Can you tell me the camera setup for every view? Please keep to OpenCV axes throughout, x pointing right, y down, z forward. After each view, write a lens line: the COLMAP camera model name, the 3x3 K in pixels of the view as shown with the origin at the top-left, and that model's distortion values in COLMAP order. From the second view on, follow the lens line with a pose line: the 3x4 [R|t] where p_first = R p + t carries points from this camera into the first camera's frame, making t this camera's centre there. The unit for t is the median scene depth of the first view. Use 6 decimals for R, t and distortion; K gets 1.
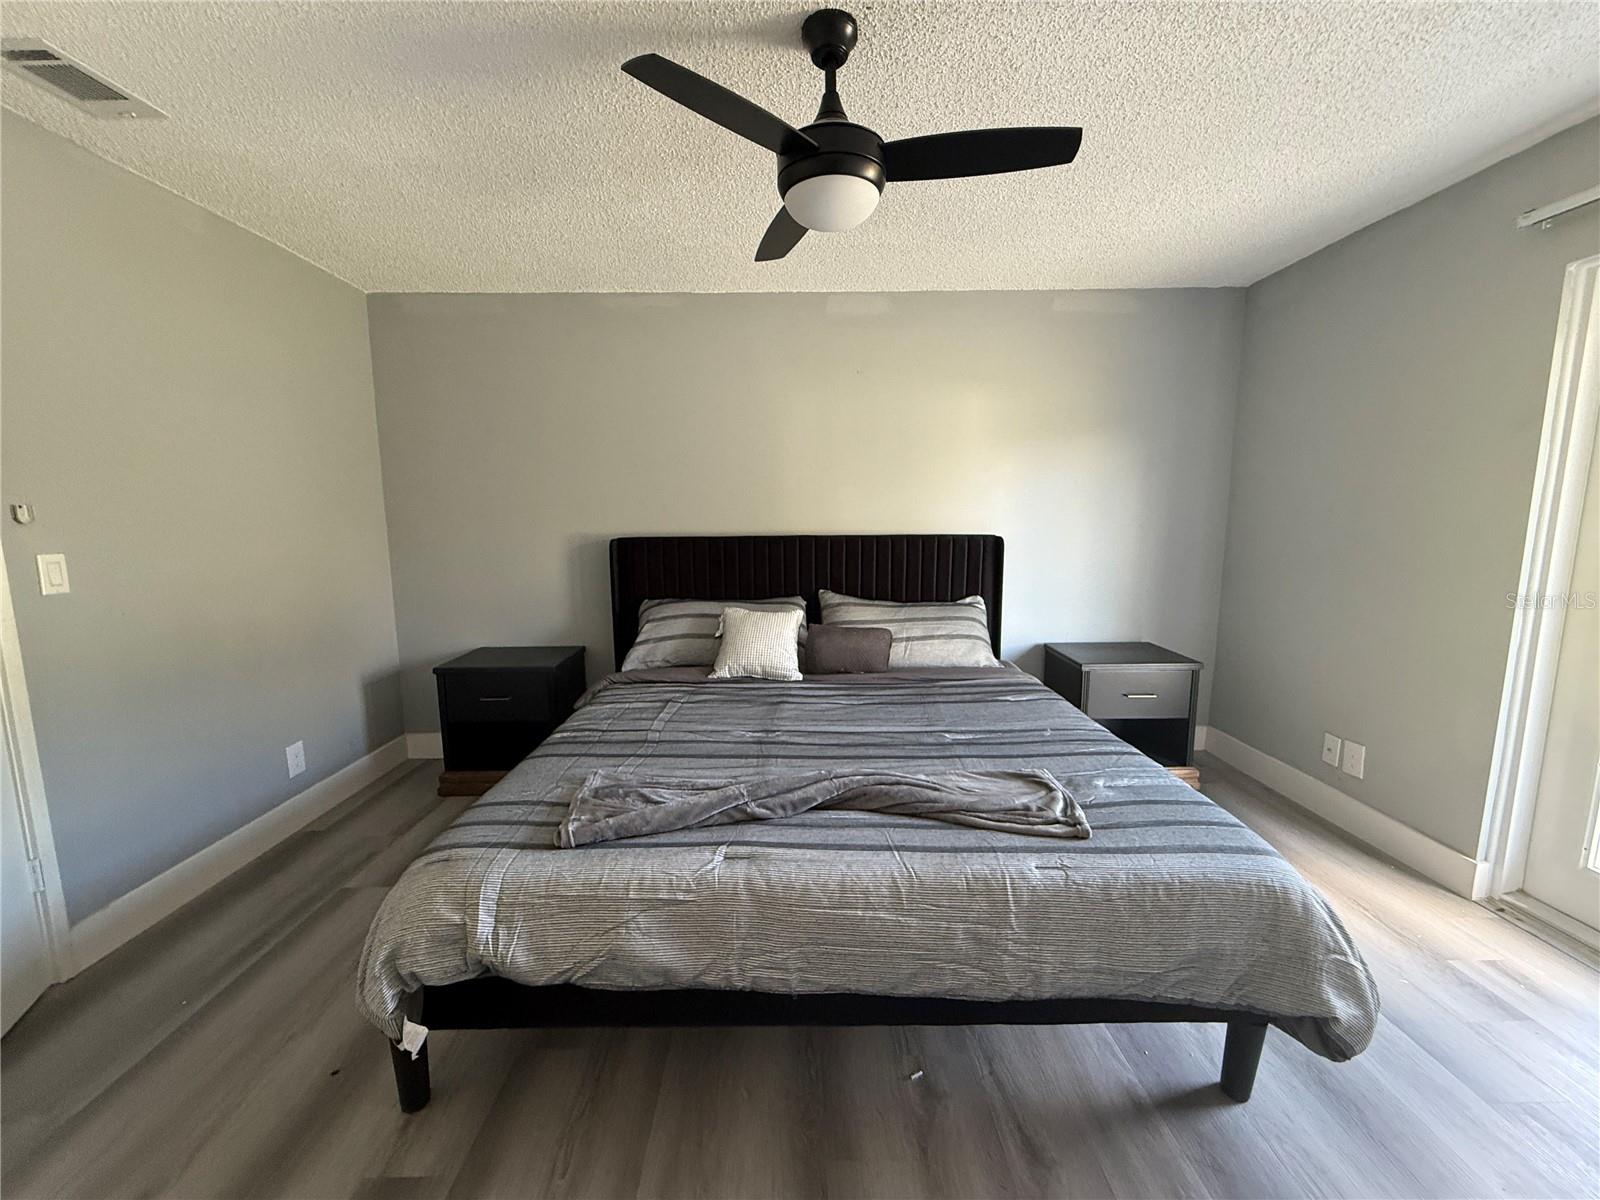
lens RADIAL K [[631.5, 0, 796.1], [0, 631.5, 598.9], [0, 0, 1]] dist [0.000843, 0.000050]
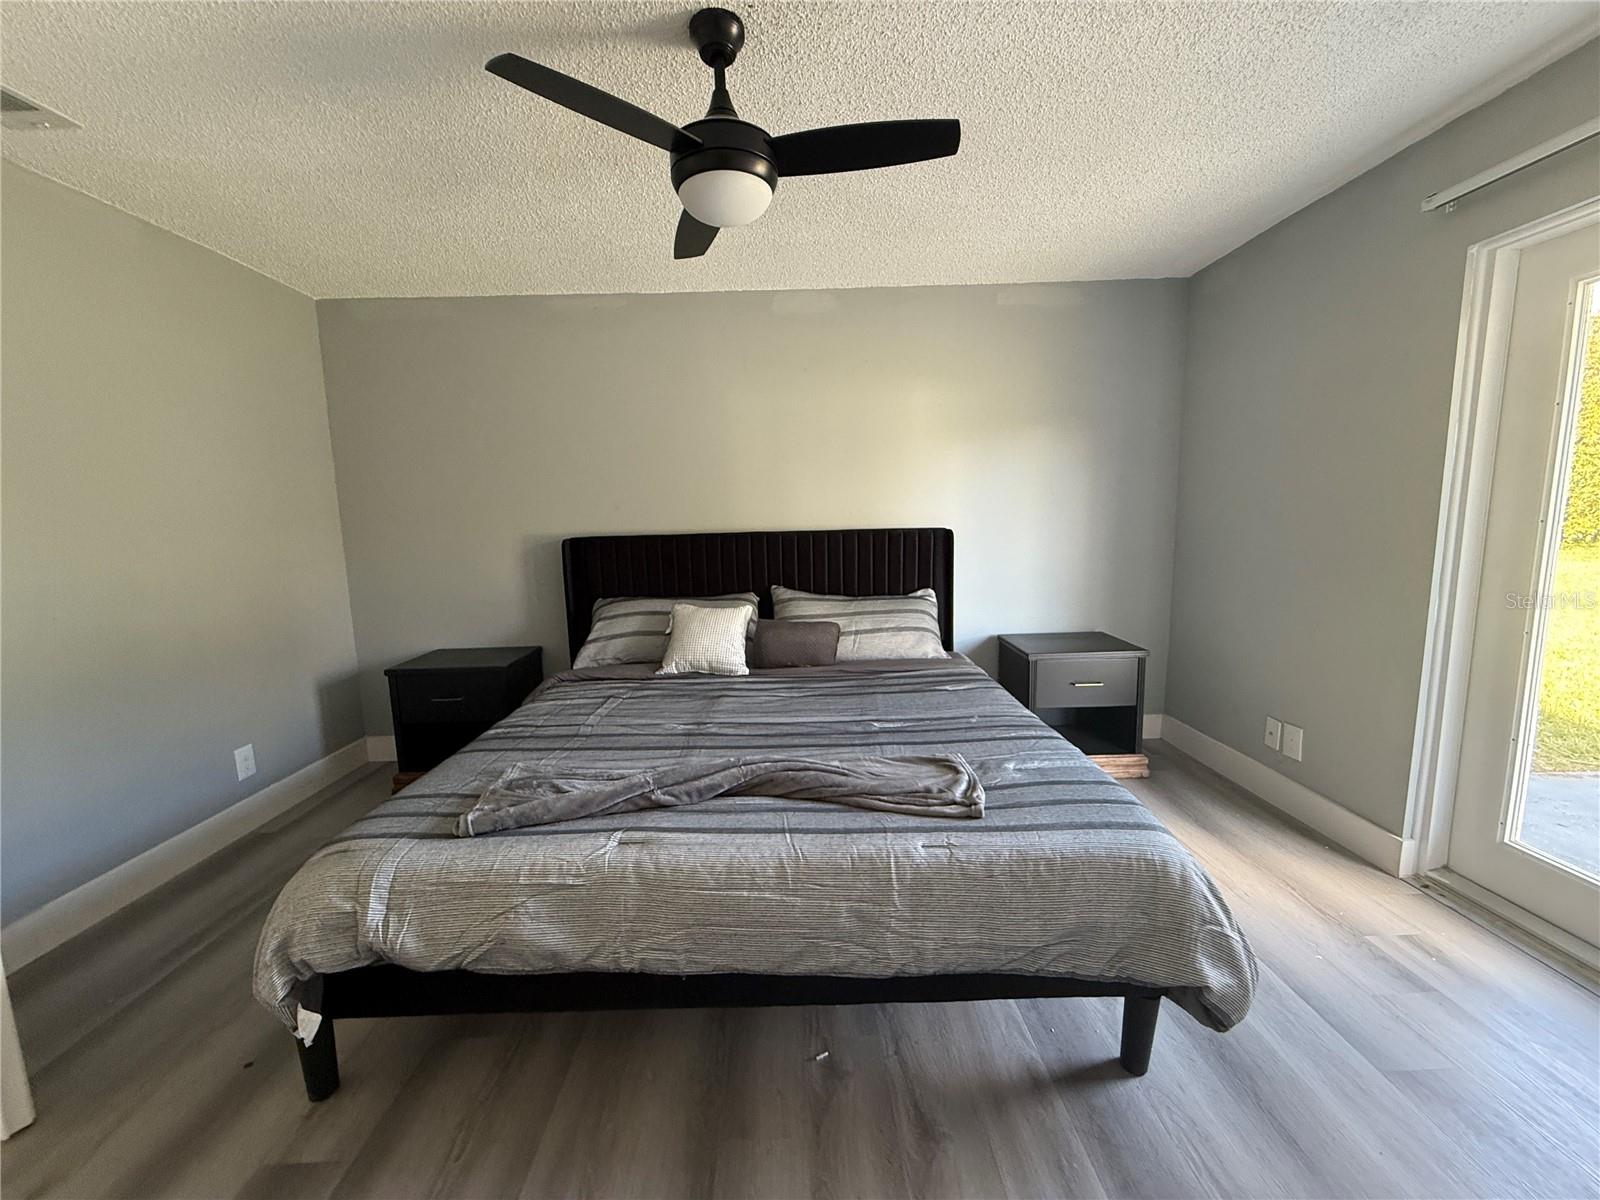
lens RADIAL K [[631.5, 0, 797.5], [0, 631.5, 599.6], [0, 0, 1]] dist [0.000843, 0.000050]
pose [[0.999824, -0.018769, 0.000773, 0.153047], [0.018771, 0.999820, -0.002676, 0.022247], [-0.000723, 0.002690, 0.999996, -0.014200]]
